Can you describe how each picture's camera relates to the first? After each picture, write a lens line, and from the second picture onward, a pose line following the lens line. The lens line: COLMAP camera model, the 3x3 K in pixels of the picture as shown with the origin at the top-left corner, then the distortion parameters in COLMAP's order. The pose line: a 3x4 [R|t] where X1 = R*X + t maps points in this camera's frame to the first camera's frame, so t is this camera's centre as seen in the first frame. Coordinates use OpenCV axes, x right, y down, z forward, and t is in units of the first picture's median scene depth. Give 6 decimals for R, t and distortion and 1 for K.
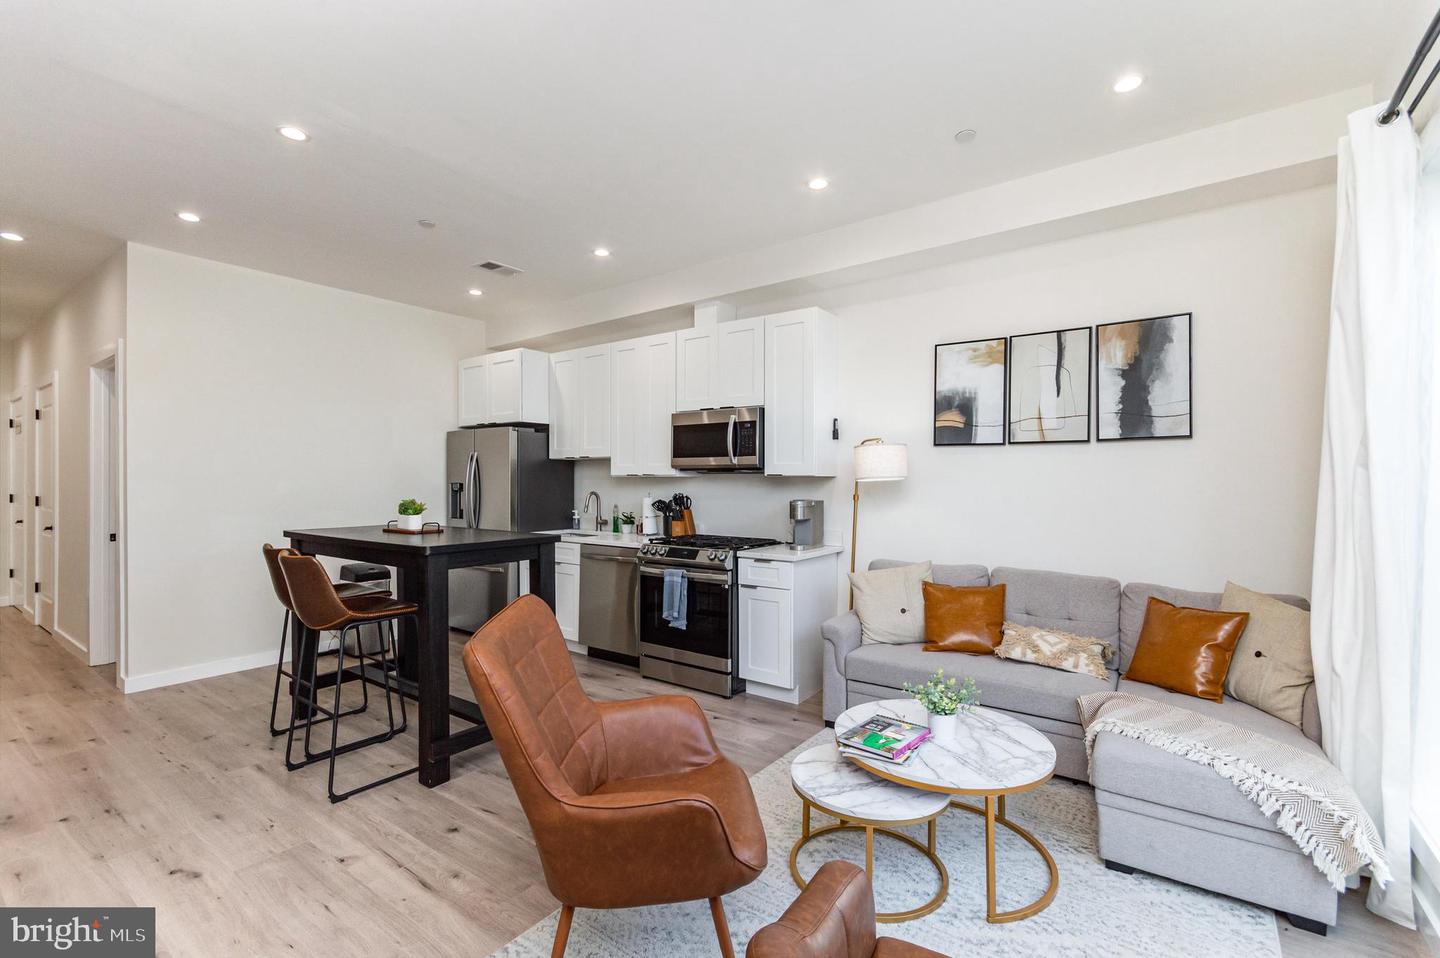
lens RADIAL K [[629.5, 0, 720.0], [0, 629.5, 479.0], [0, 0, 1]] dist [-0.001614, -0.000227]
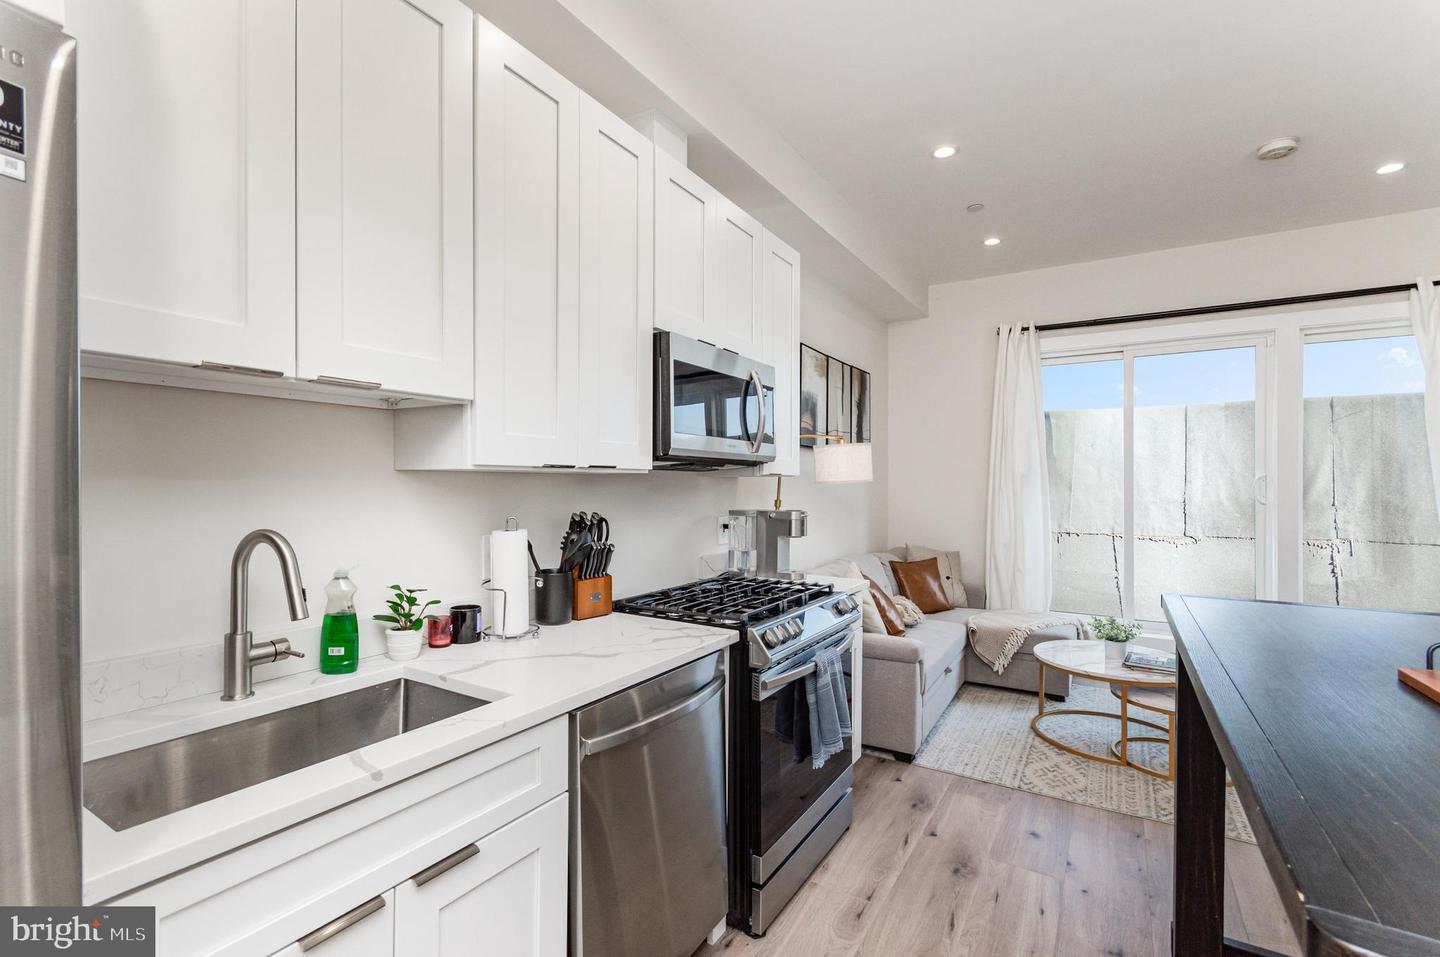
lens RADIAL K [[634.0, 0, 714.4], [0, 634.0, 486.3], [0, 0, 1]] dist [-0.003659, -0.000393]
pose [[-0.070005, -0.004900, 0.997535, -0.539953], [-0.003232, 0.999984, 0.004685, 0.003064], [-0.997541, -0.002896, -0.070020, 1.054646]]
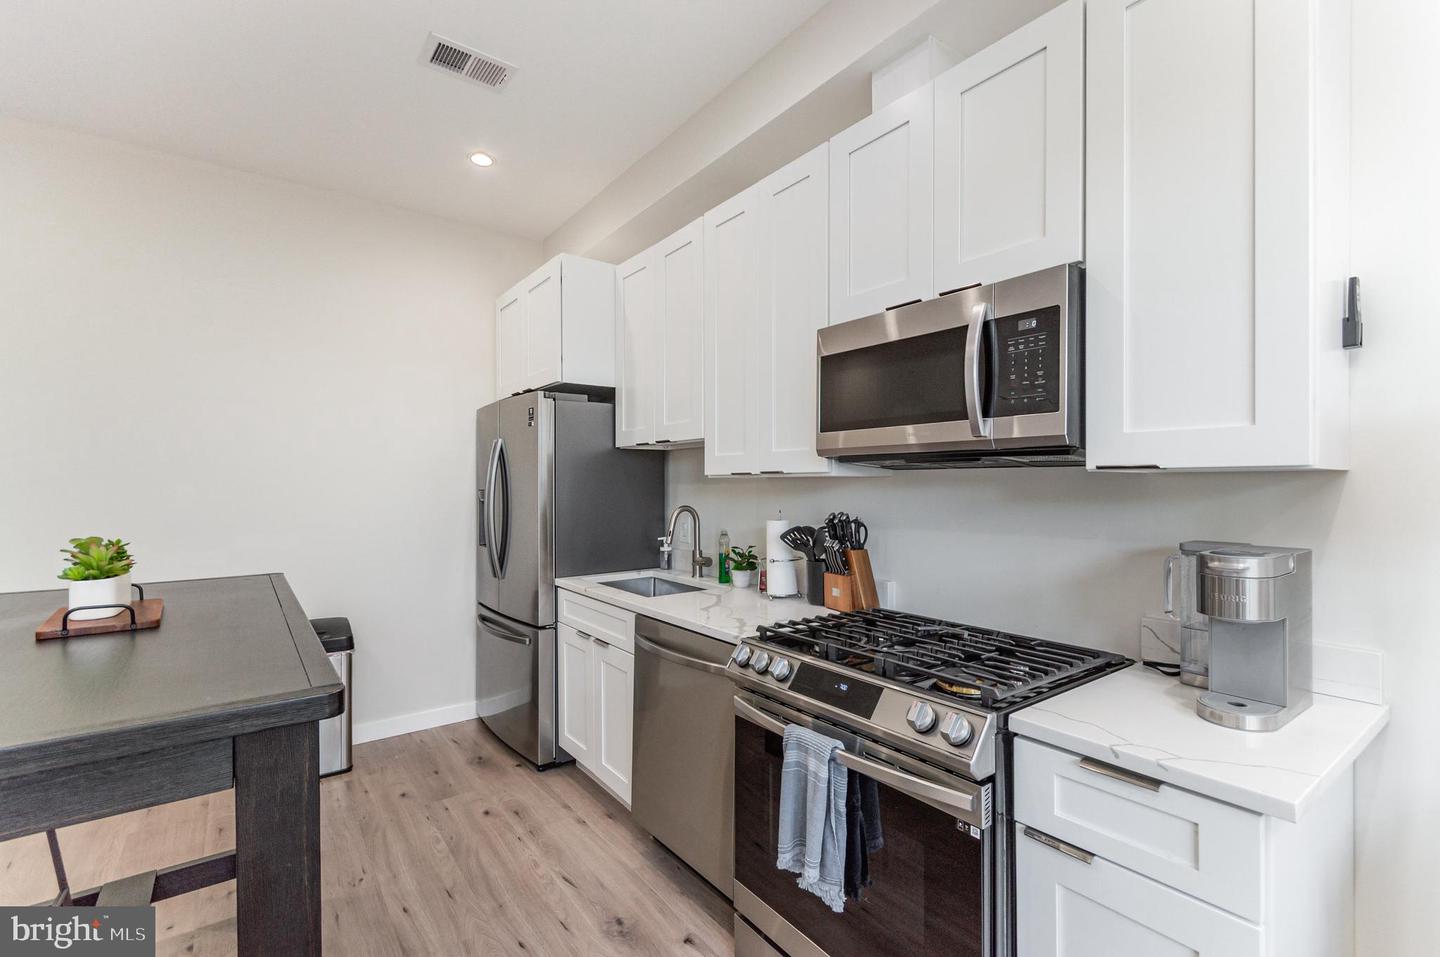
lens RADIAL K [[629.1, 0, 705.4], [0, 629.1, 481.3], [0, 0, 1]] dist [0.001230, 0.000019]
pose [[0.948661, -0.002551, -0.316284, -0.014868], [0.001147, 0.999989, -0.004626, 0.001850], [0.316292, 0.004026, 0.948653, 0.602781]]
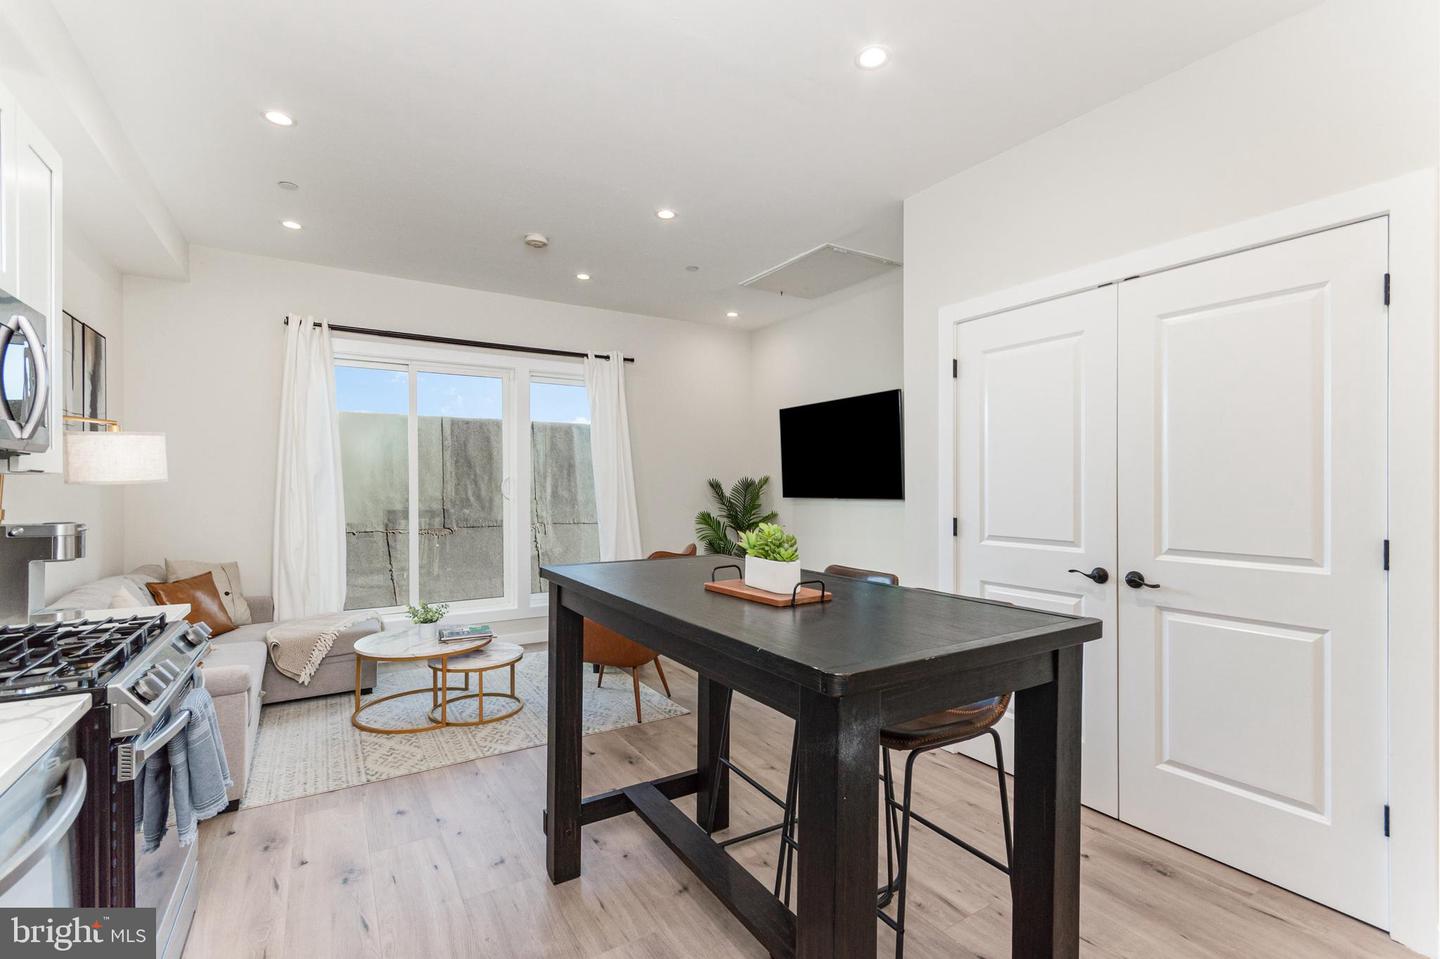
lens RADIAL K [[634.0, 0, 714.4], [0, 634.0, 487.3], [0, 0, 1]] dist [-0.003659, -0.000393]
pose [[-0.925614, -0.001341, 0.378467, -0.504070], [-0.000006, 0.999994, 0.003528, 0.003518], [-0.378469, 0.003263, -0.925608, 1.169426]]
